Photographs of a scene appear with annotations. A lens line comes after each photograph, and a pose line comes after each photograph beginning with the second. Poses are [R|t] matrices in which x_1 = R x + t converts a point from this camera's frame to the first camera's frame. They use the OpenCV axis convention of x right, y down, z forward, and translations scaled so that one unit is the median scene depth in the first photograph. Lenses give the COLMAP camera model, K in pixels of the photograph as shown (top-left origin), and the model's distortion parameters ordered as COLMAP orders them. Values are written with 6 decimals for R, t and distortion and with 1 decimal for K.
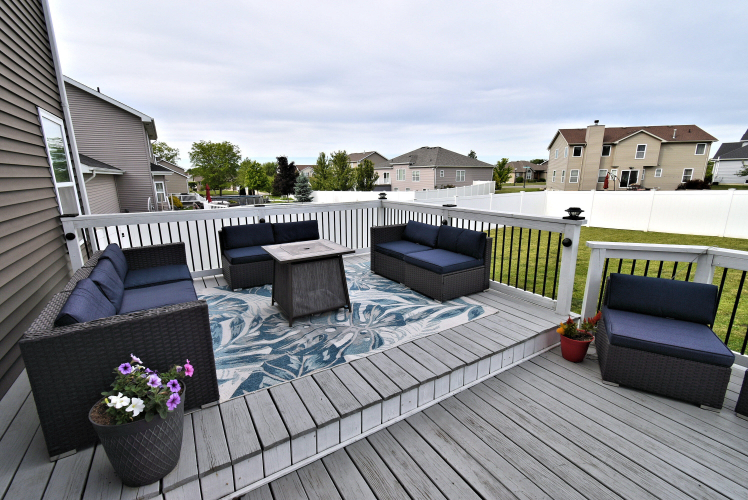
lens RADIAL K [[331.0, 0, 373.6], [0, 331.0, 250.6], [0, 0, 1]] dist [0.008736, -0.002247]
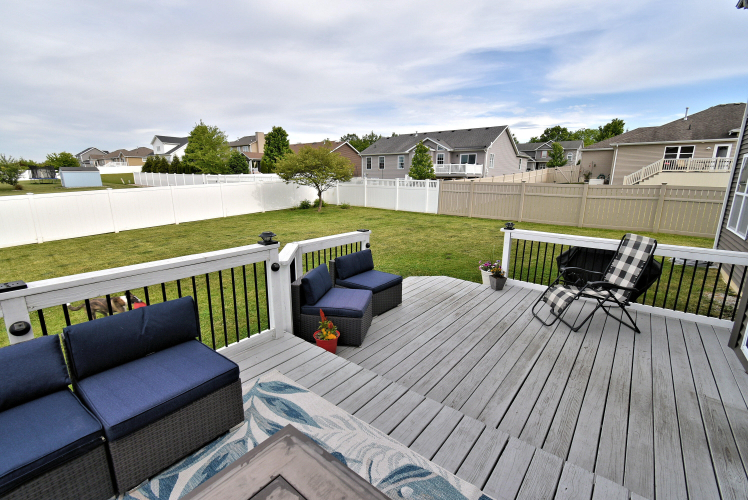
lens RADIAL K [[331.0, 0, 376.7], [0, 331.0, 252.5], [0, 0, 1]] dist [0.008736, -0.002247]
pose [[-0.344178, -0.206176, 0.915987, -0.427471], [0.205247, 0.935474, 0.287683, -0.294315], [-0.916196, 0.287018, -0.279653, 1.011018]]
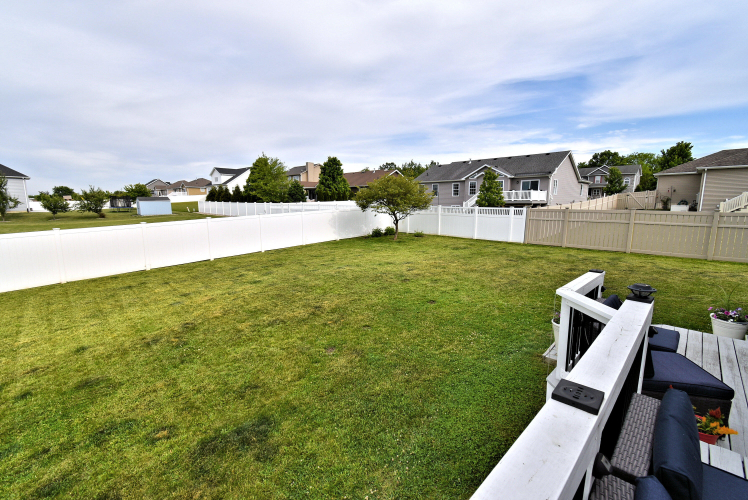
lens RADIAL K [[331.0, 0, 369.9], [0, 331.0, 242.0], [0, 0, 1]] dist [0.008736, -0.002247]
pose [[-0.245389, -0.107135, 0.963487, -0.355529], [0.216958, 0.962596, 0.162293, -0.323042], [-0.944835, 0.248861, -0.212966, 1.122362]]
